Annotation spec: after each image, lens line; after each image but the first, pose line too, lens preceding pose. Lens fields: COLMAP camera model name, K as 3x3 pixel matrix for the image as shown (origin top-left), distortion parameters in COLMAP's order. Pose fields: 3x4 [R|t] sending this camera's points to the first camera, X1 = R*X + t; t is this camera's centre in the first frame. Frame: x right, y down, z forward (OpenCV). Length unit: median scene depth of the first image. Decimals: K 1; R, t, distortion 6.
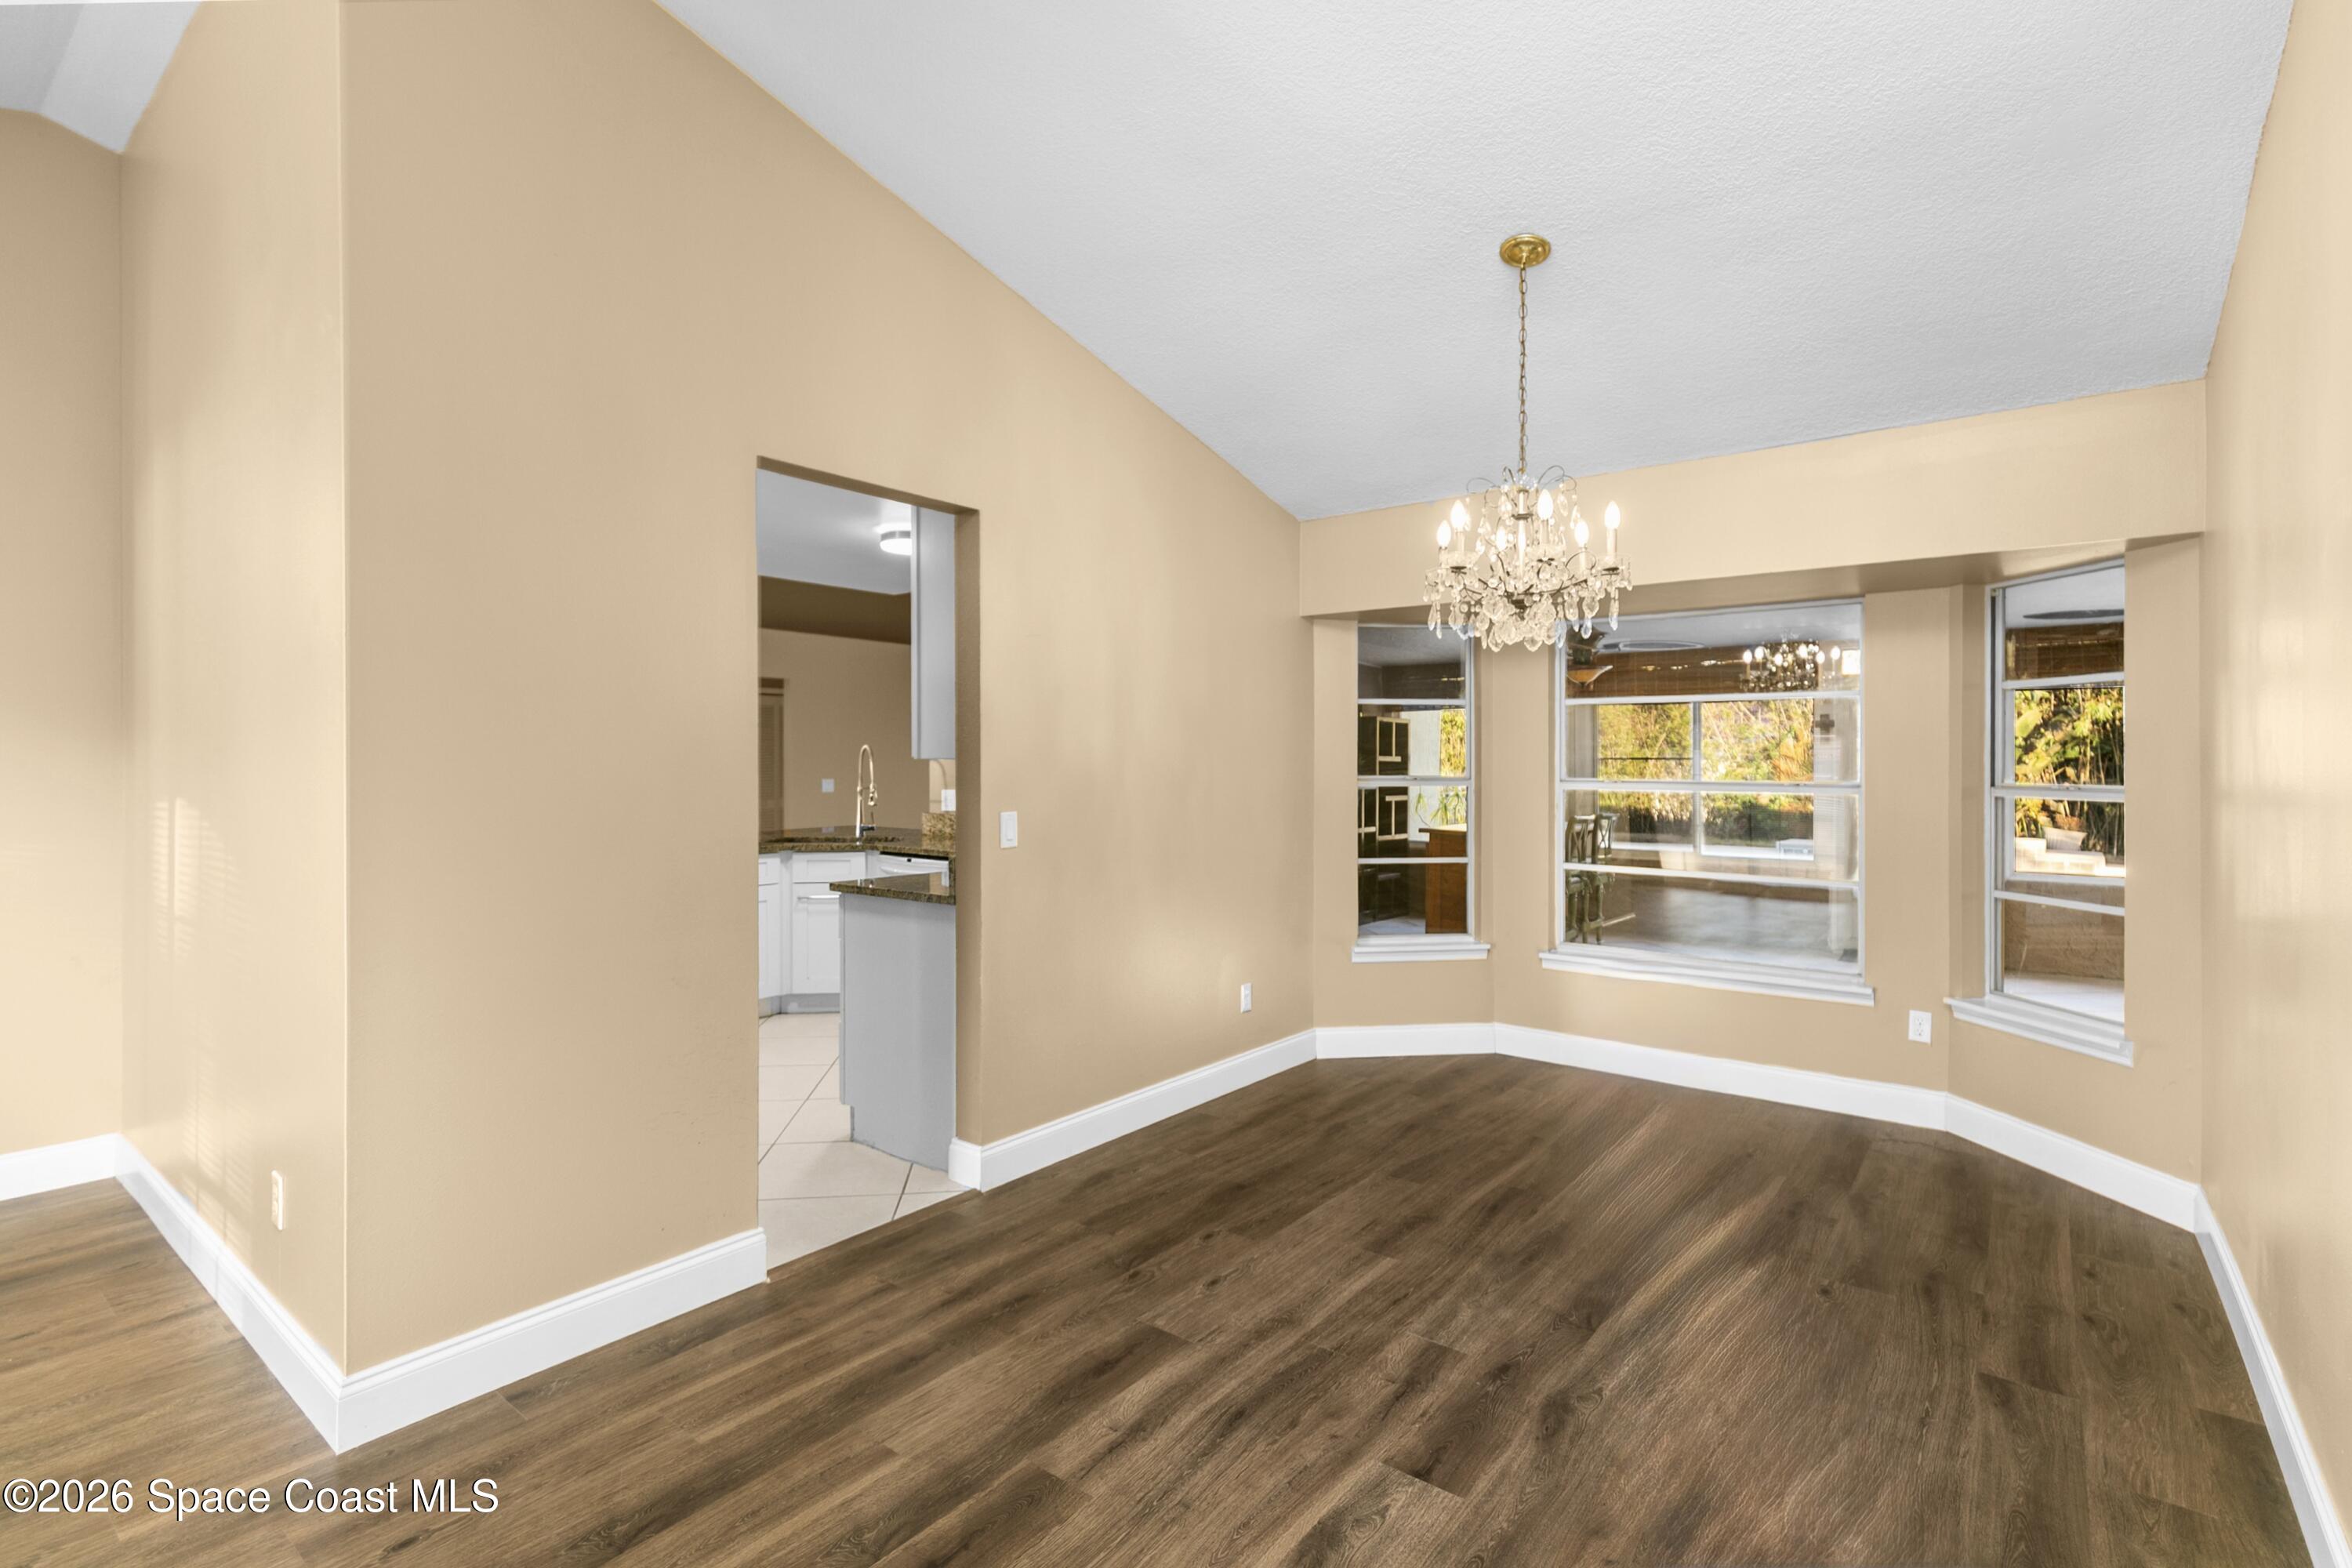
lens RADIAL K [[1095.3, 0, 1196.7], [0, 1095.3, 762.6], [0, 0, 1]] dist [0.005289, 0.000665]
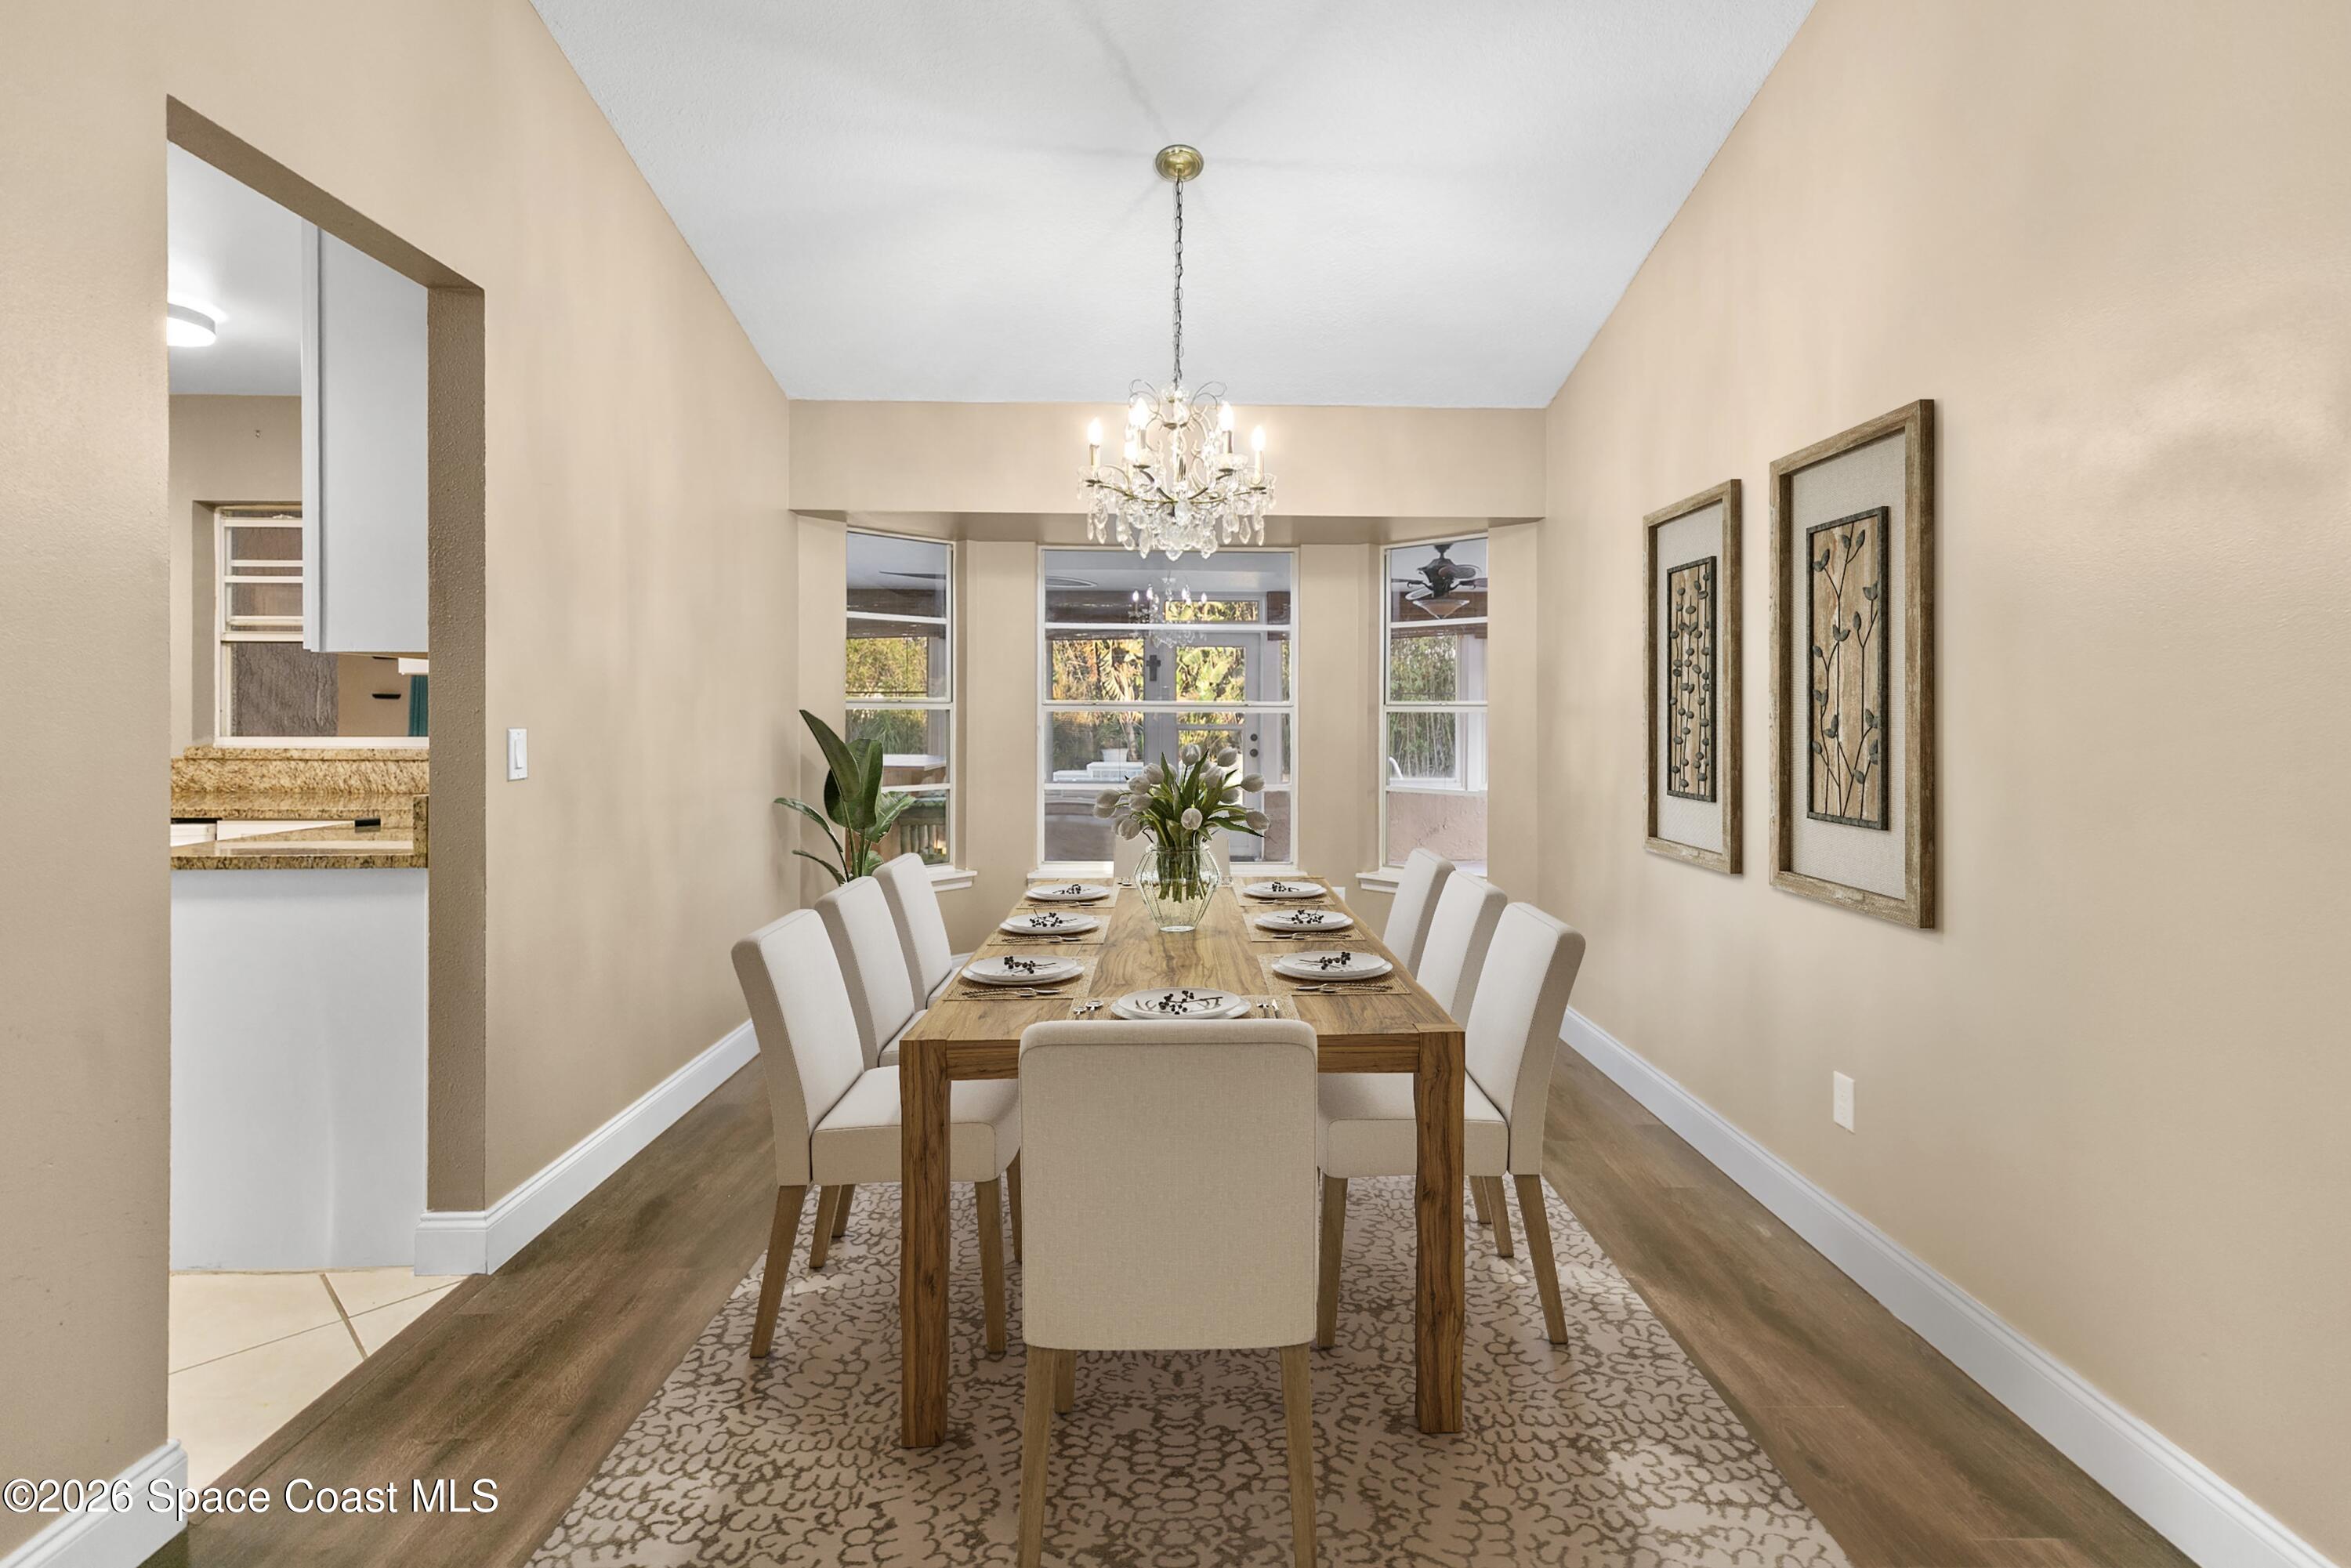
lens RADIAL K [[1094.8, 0, 1190.9], [0, 1094.8, 710.4], [0, 0, 1]] dist [0.005289, 0.000665]
pose [[0.774076, -0.000082, 0.633093, -0.259277], [-0.000182, 1.000000, 0.000351, 0.030165], [-0.633093, -0.000387, 0.774076, 0.160218]]
